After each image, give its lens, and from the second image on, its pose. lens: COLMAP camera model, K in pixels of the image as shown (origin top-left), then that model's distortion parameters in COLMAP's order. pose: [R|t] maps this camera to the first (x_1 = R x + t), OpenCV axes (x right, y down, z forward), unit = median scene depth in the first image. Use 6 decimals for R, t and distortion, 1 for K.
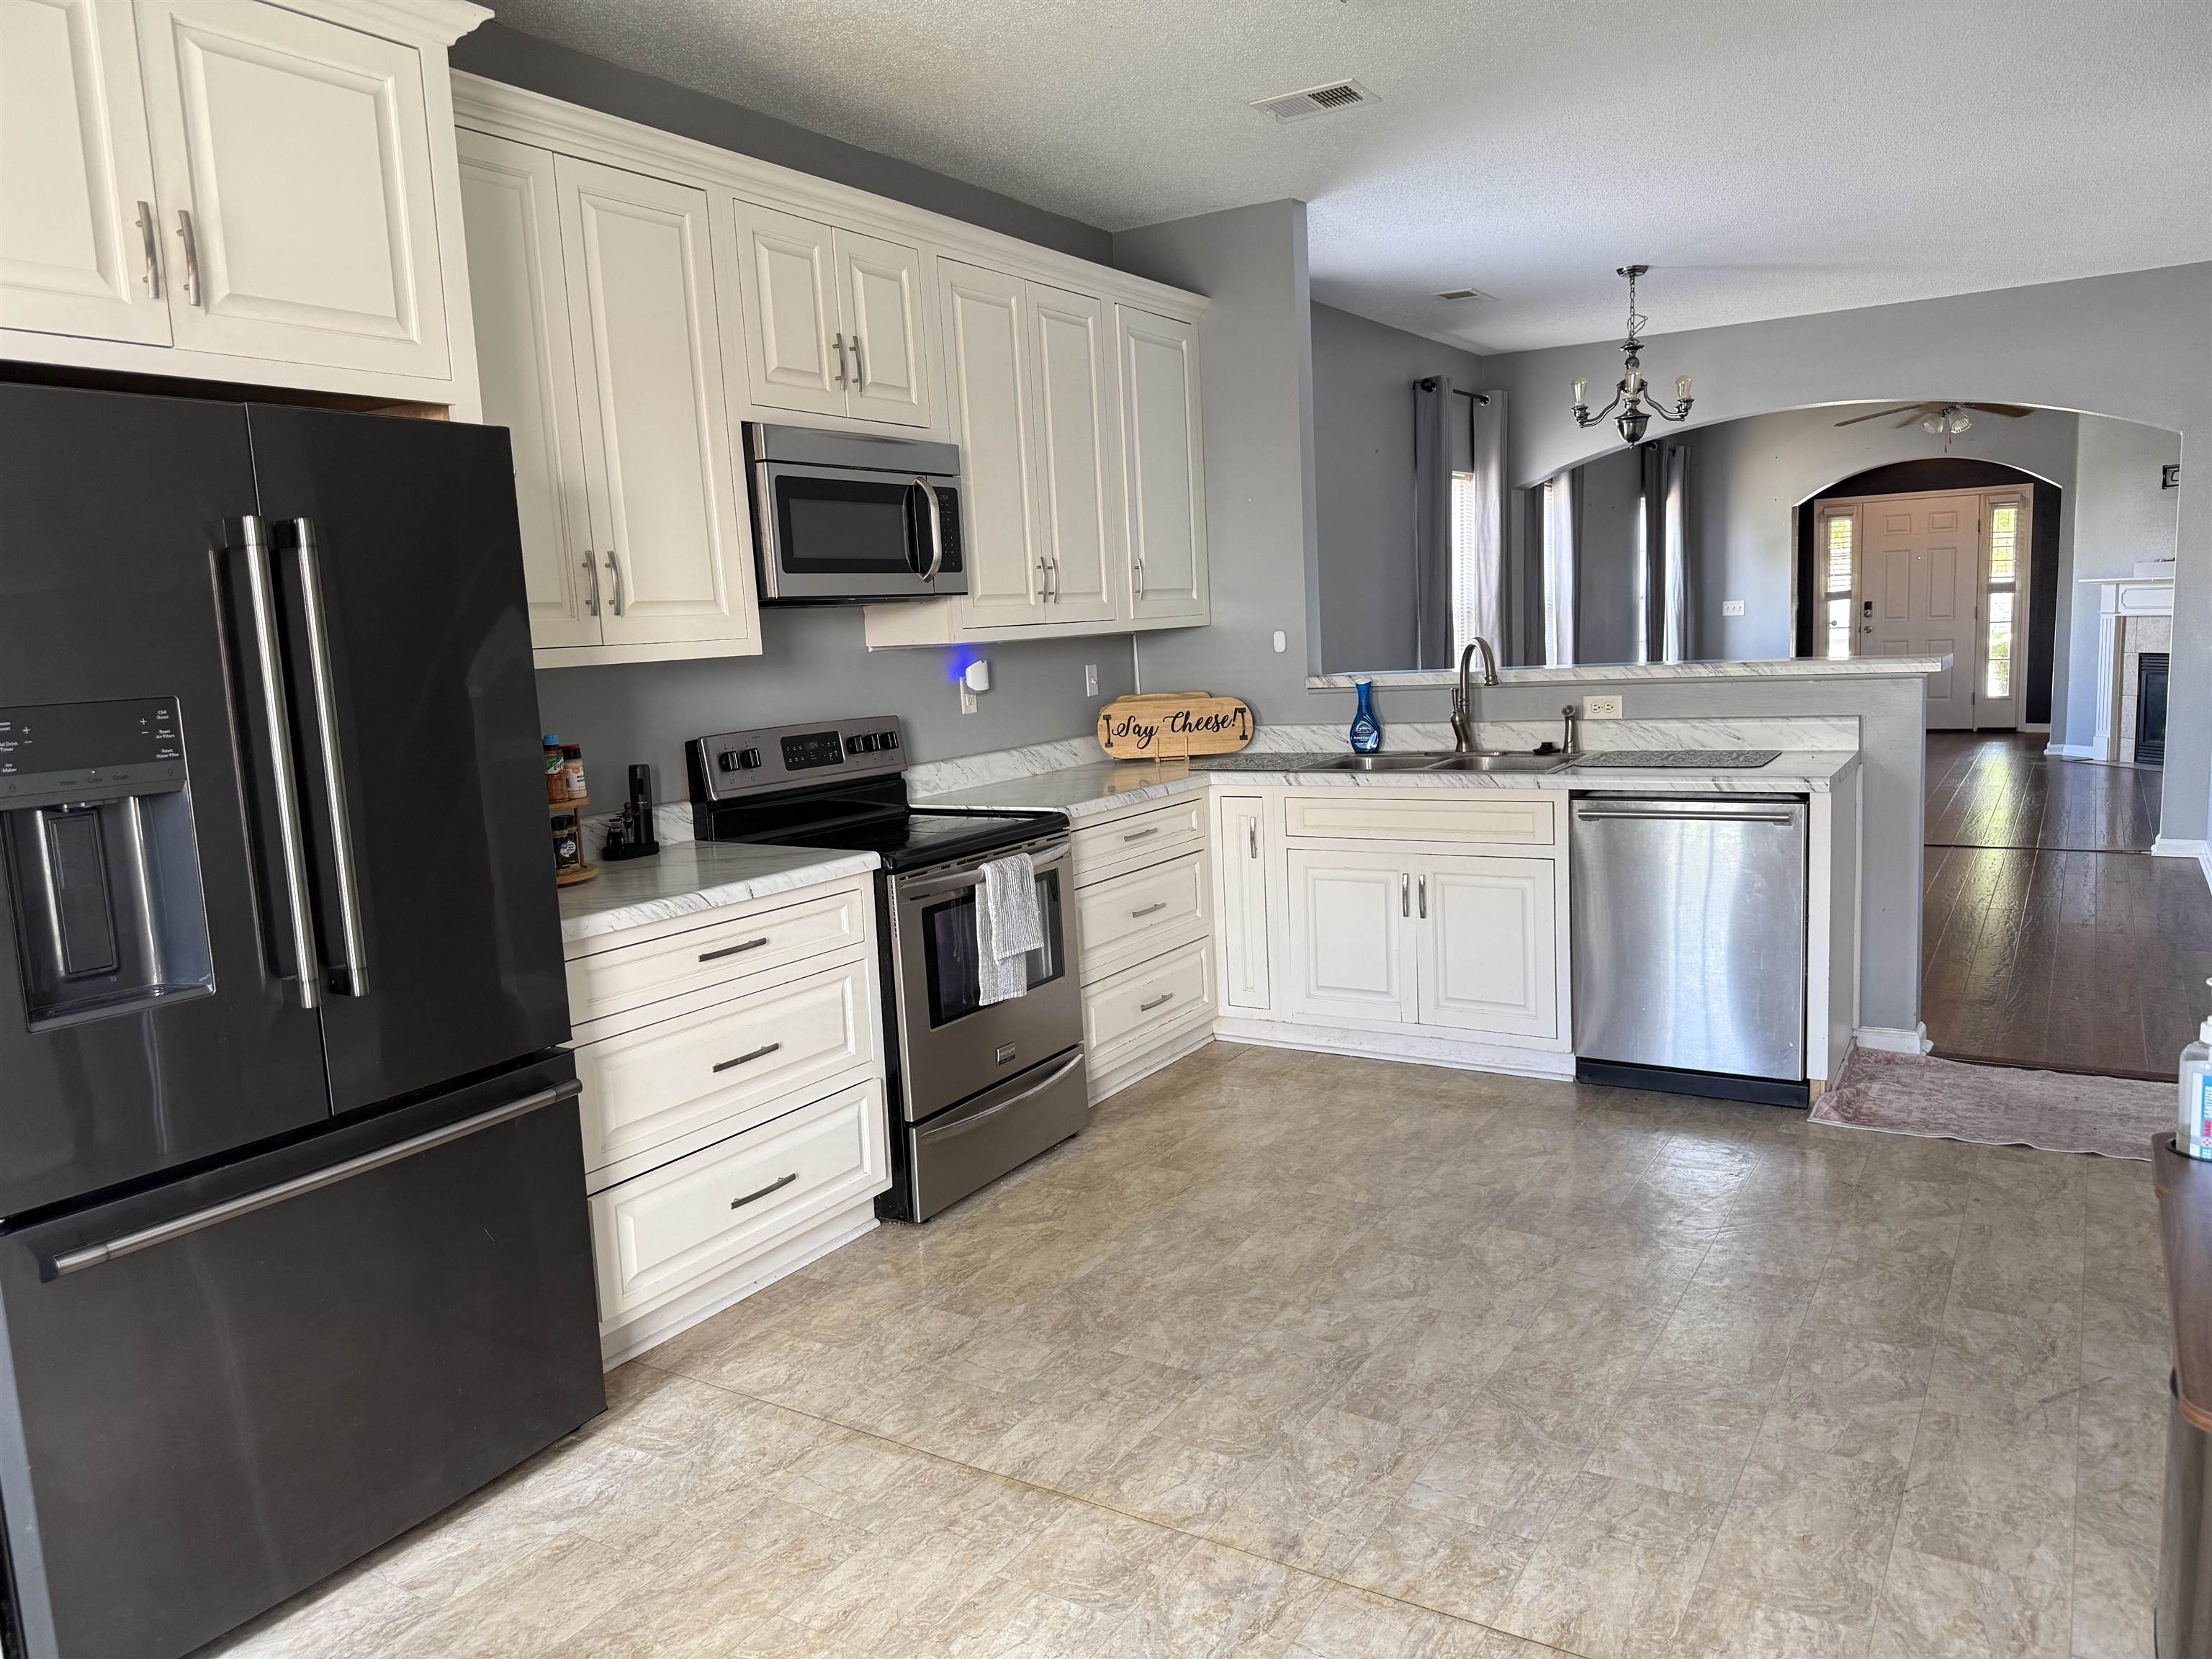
lens RADIAL K [[1564.1, 0, 1111.7], [0, 1564.1, 821.0], [0, 0, 1]] dist [0.011938, -0.014909]
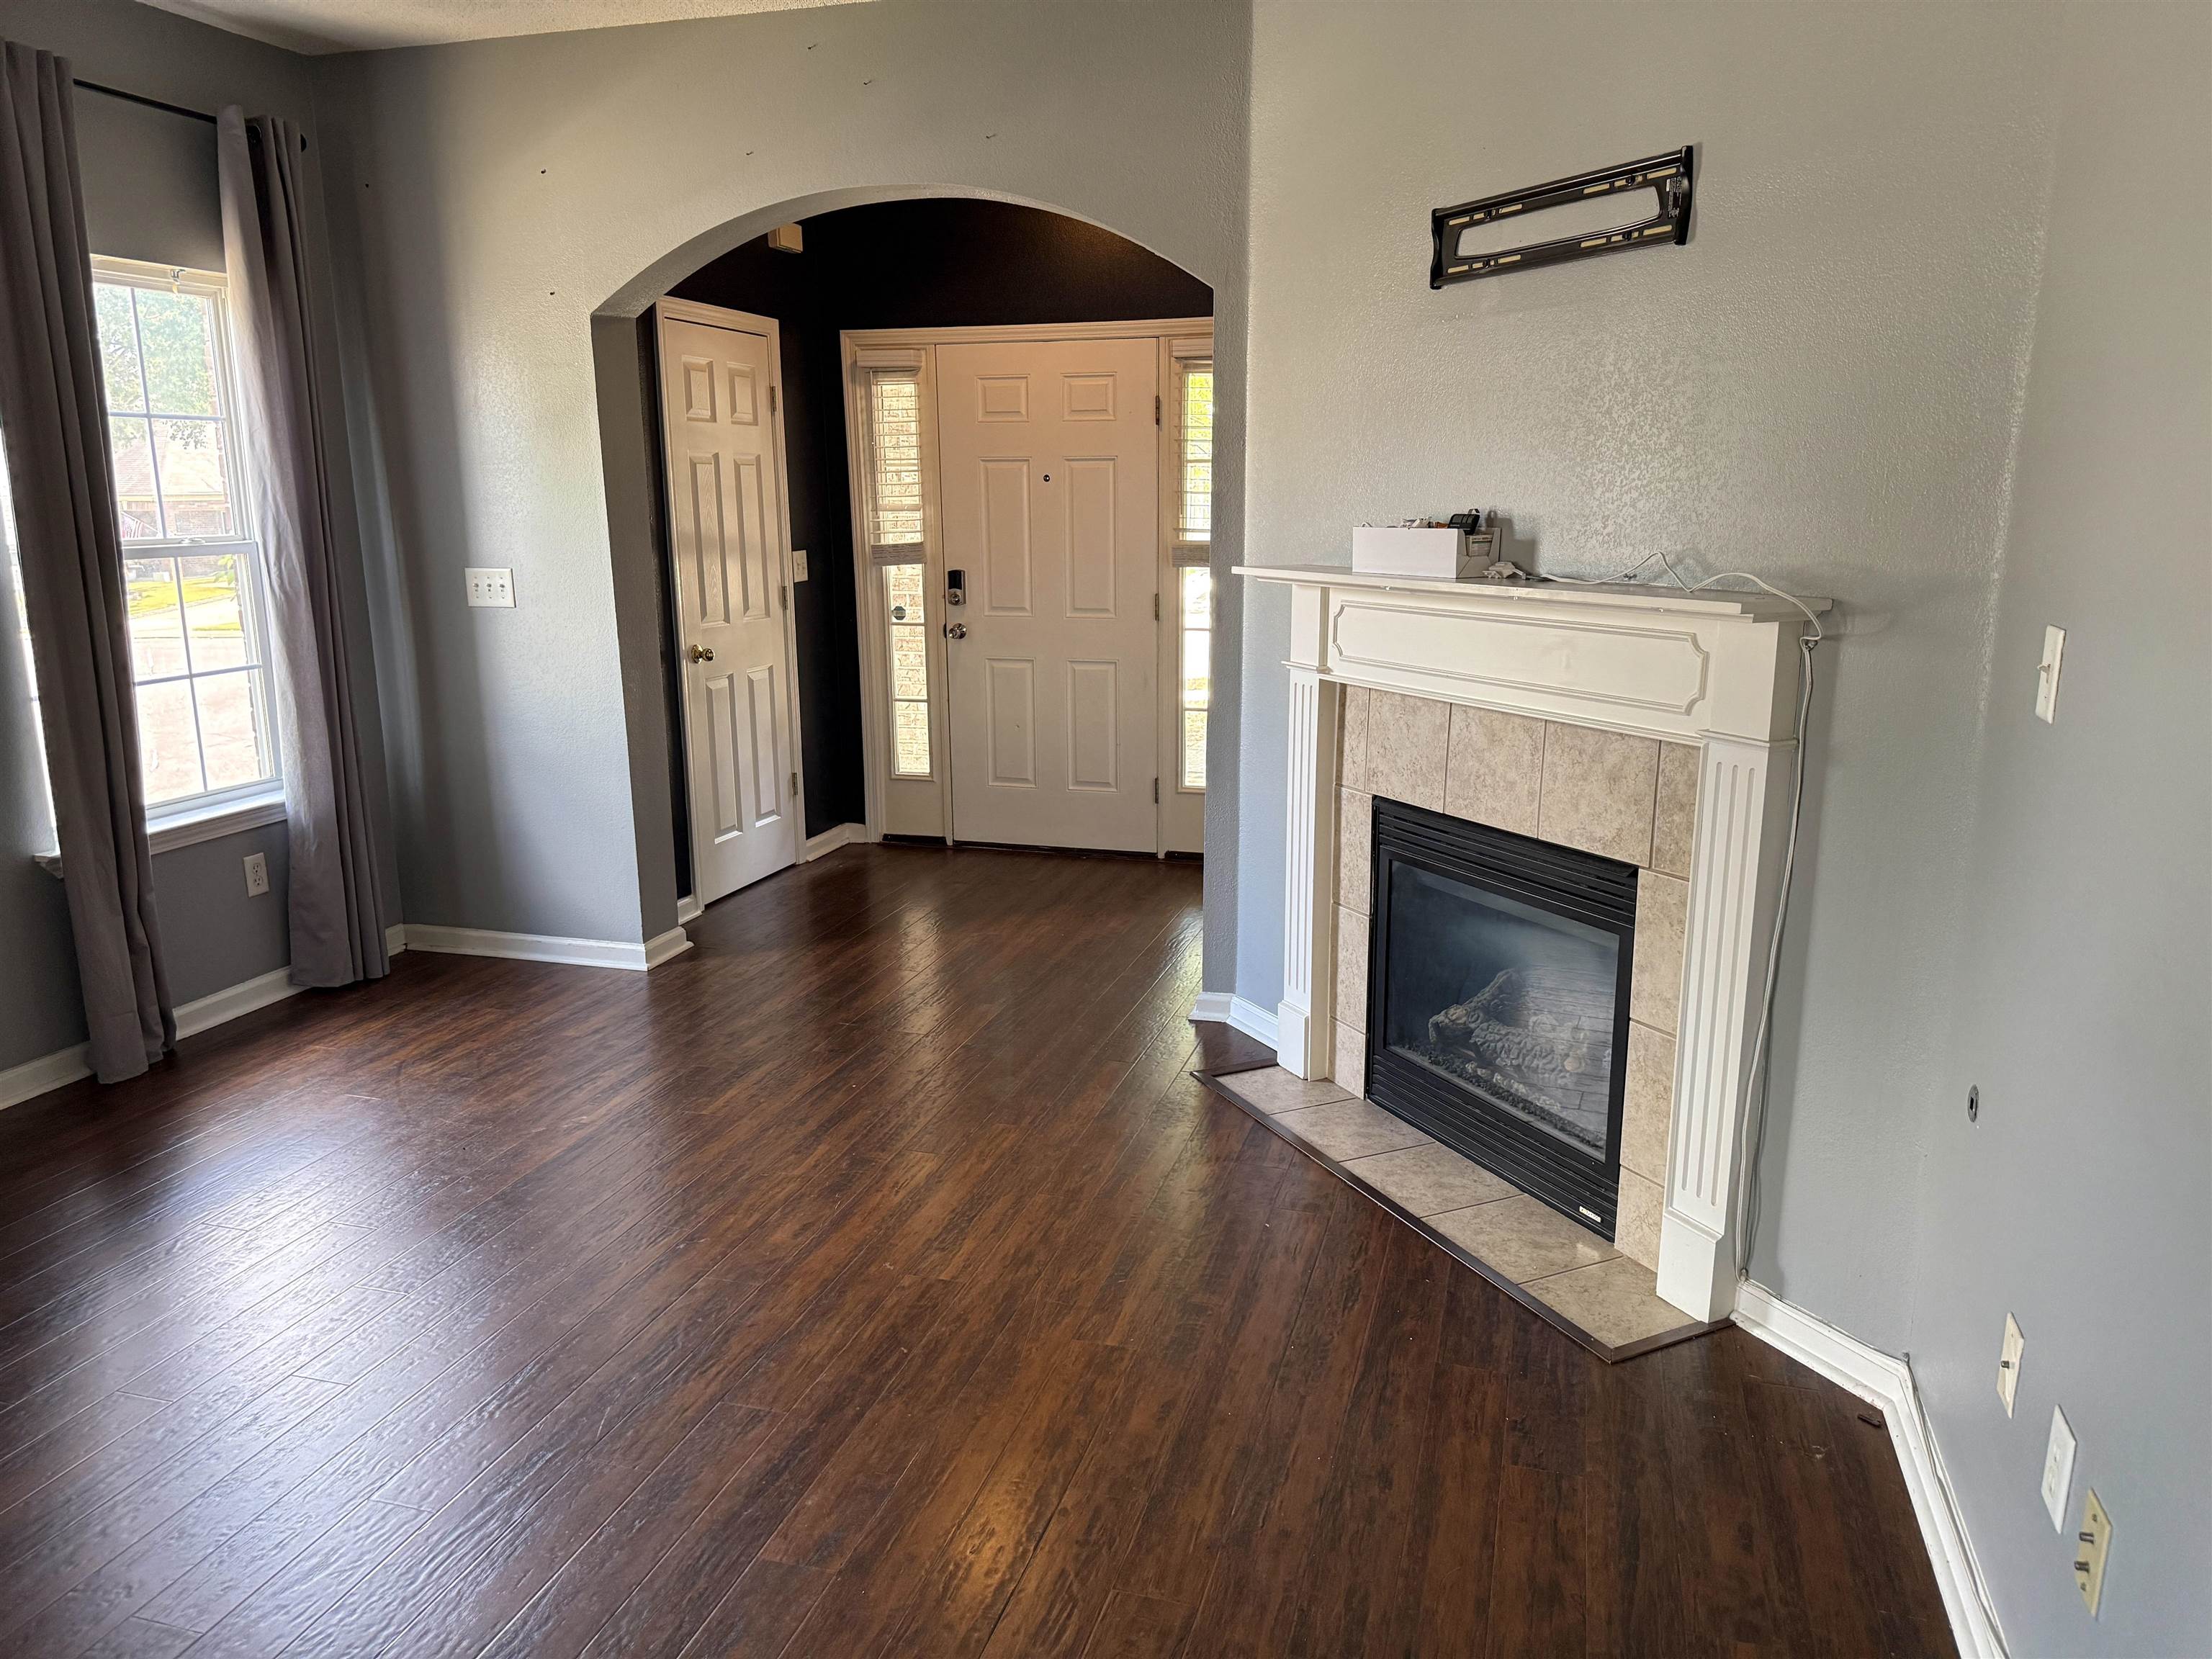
lens RADIAL K [[1564.1, 0, 1097.0], [0, 1564.1, 844.7], [0, 0, 1]] dist [0.011938, -0.014909]
pose [[0.967434, -0.009050, 0.252961, 0.403061], [-0.011160, 0.996864, 0.078342, -0.095894], [-0.252877, -0.078614, 0.964299, 0.542622]]
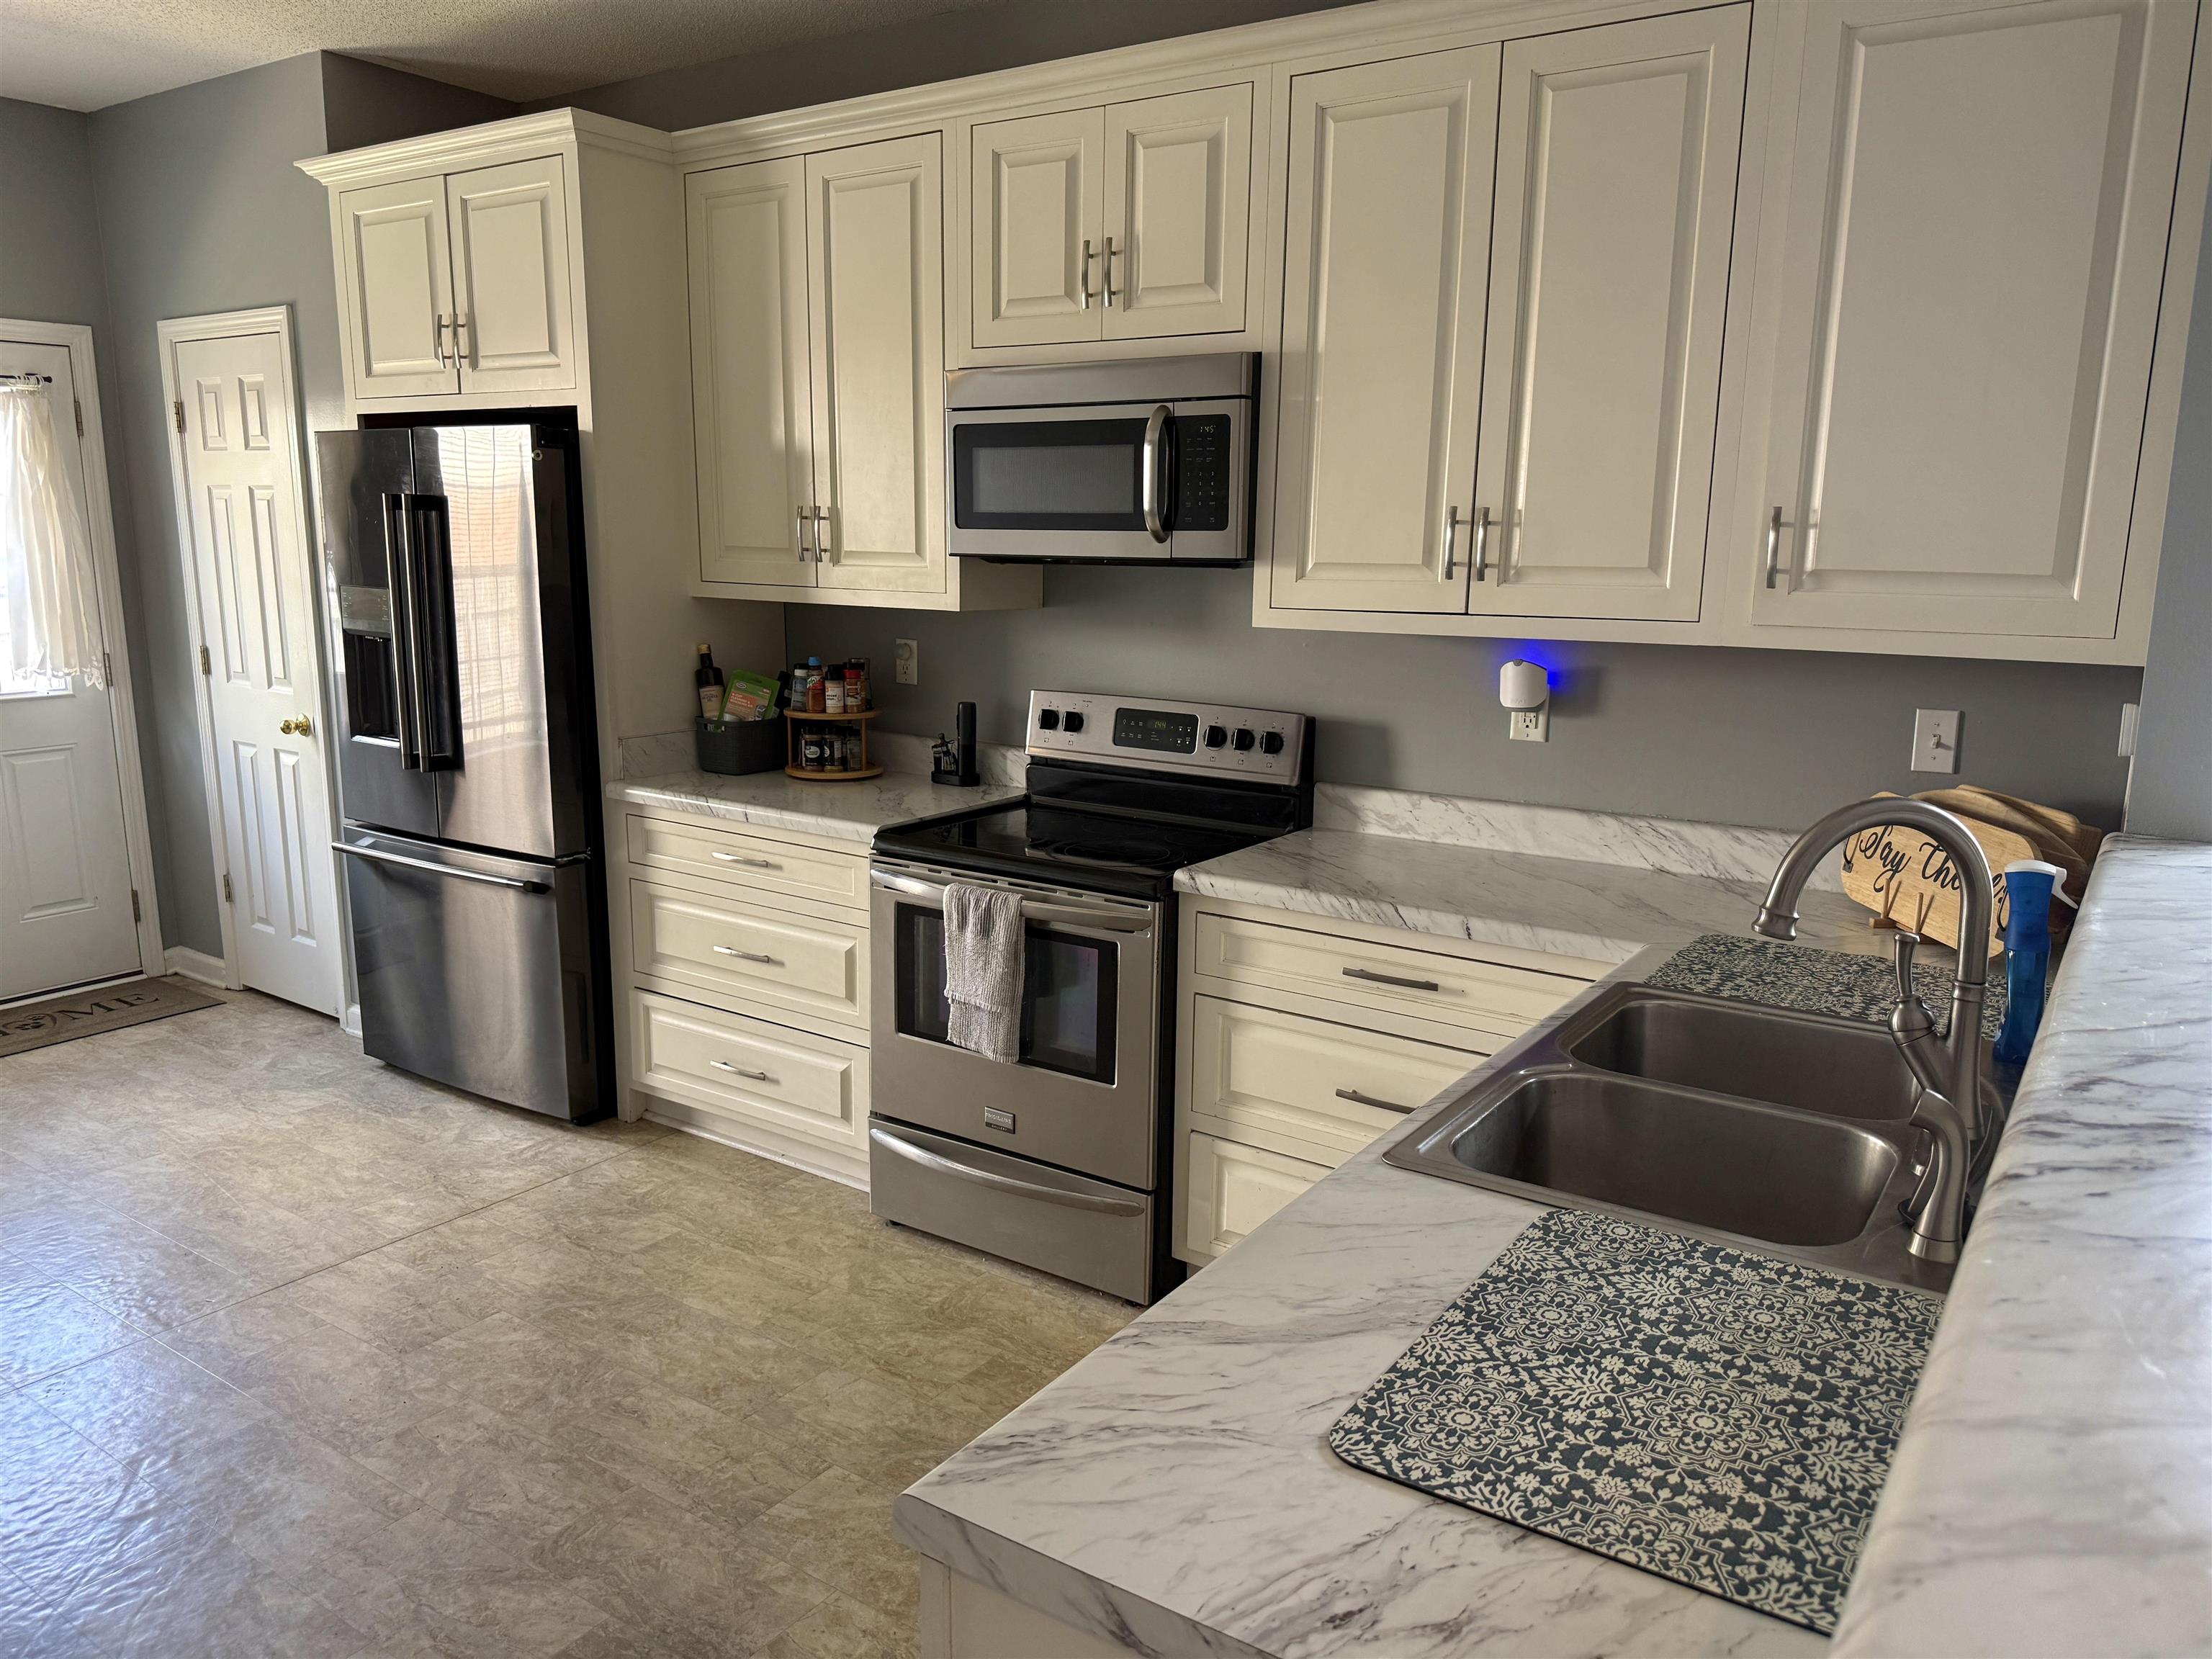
lens RADIAL K [[1564.1, 0, 1106.6], [0, 1564.1, 819.5], [0, 0, 1]] dist [0.011938, -0.014909]
pose [[-0.044297, 0.231779, -0.971759, 0.838502], [-0.138507, 0.961895, 0.235740, -0.250340], [0.989370, 0.145038, -0.010506, 1.253194]]
